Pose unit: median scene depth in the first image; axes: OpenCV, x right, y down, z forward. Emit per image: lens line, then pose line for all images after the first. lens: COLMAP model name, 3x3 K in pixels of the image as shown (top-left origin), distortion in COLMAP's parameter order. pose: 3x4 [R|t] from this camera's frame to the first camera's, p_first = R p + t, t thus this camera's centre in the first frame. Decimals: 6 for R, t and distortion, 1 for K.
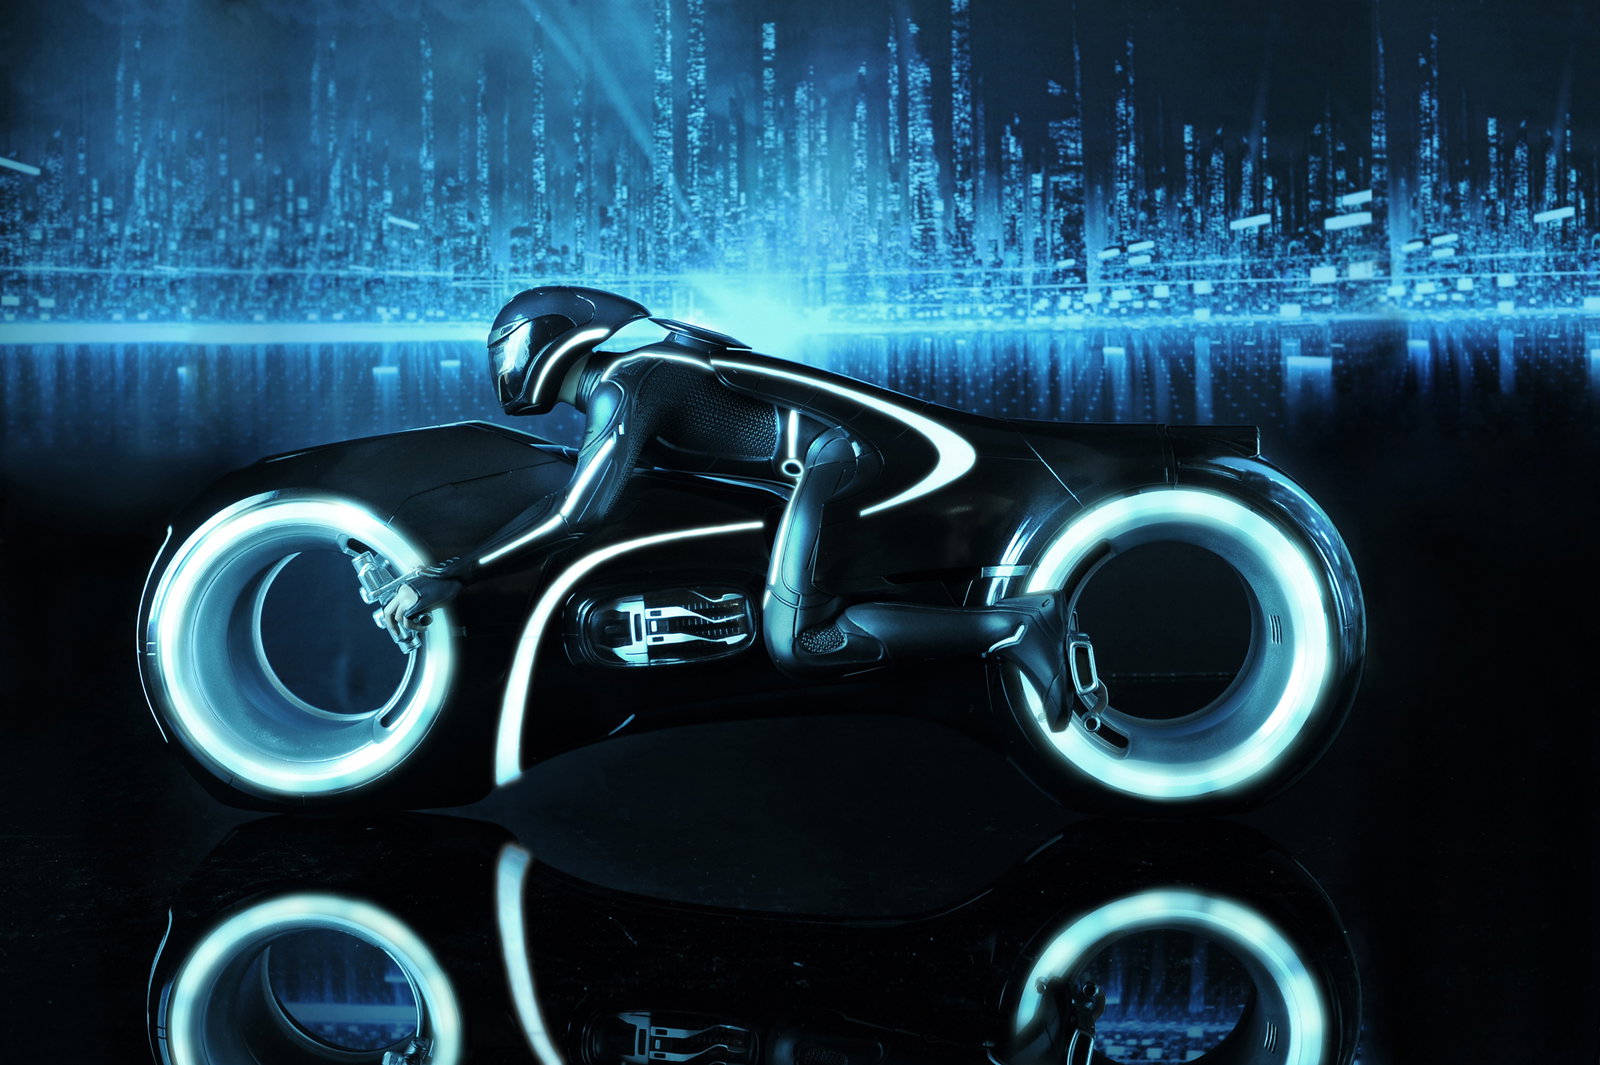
lens RADIAL K [[2389.8, 0, 801.5], [0, 2389.8, 534.9], [0, 0, 1]] dist [-0.001065, 0.000000]
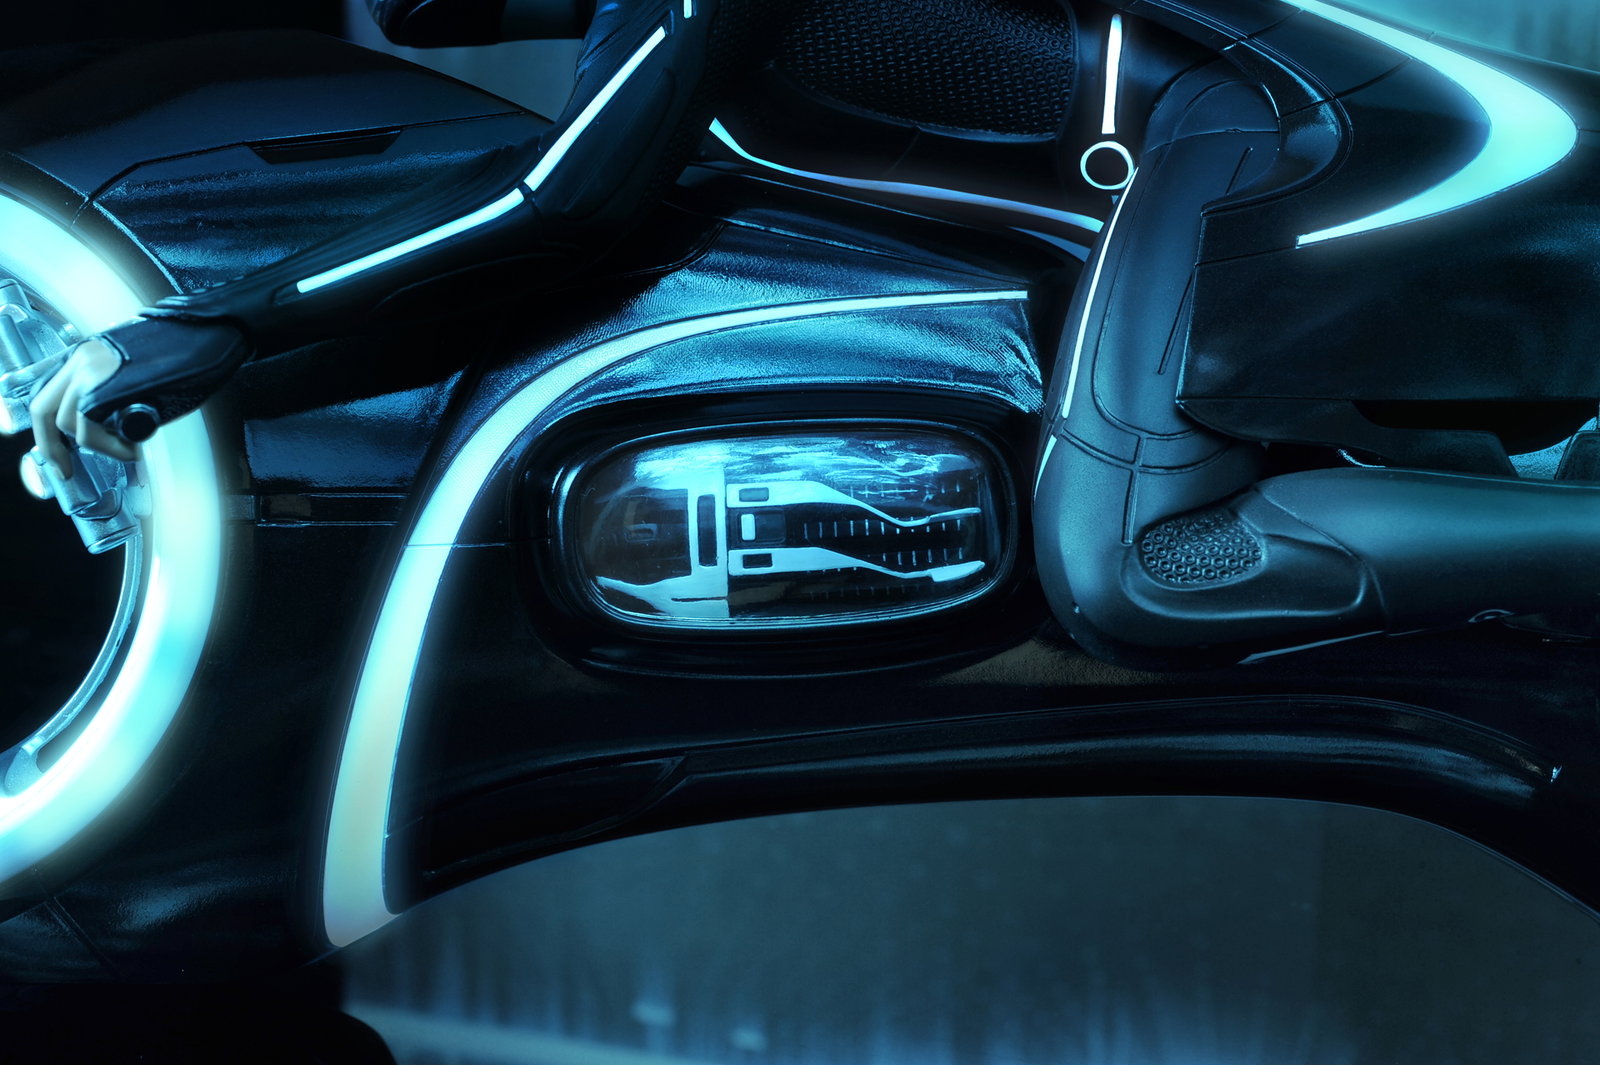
lens RADIAL K [[2389.8, 0, 800.5], [0, 2389.8, 531.8], [0, 0, 1]] dist [-0.001065, 0.000000]
pose [[0.998926, 0.046325, -0.000724, -0.052573], [-0.045977, 0.989264, -0.138721, 0.092256], [-0.005710, 0.138605, 0.990331, 0.610024]]
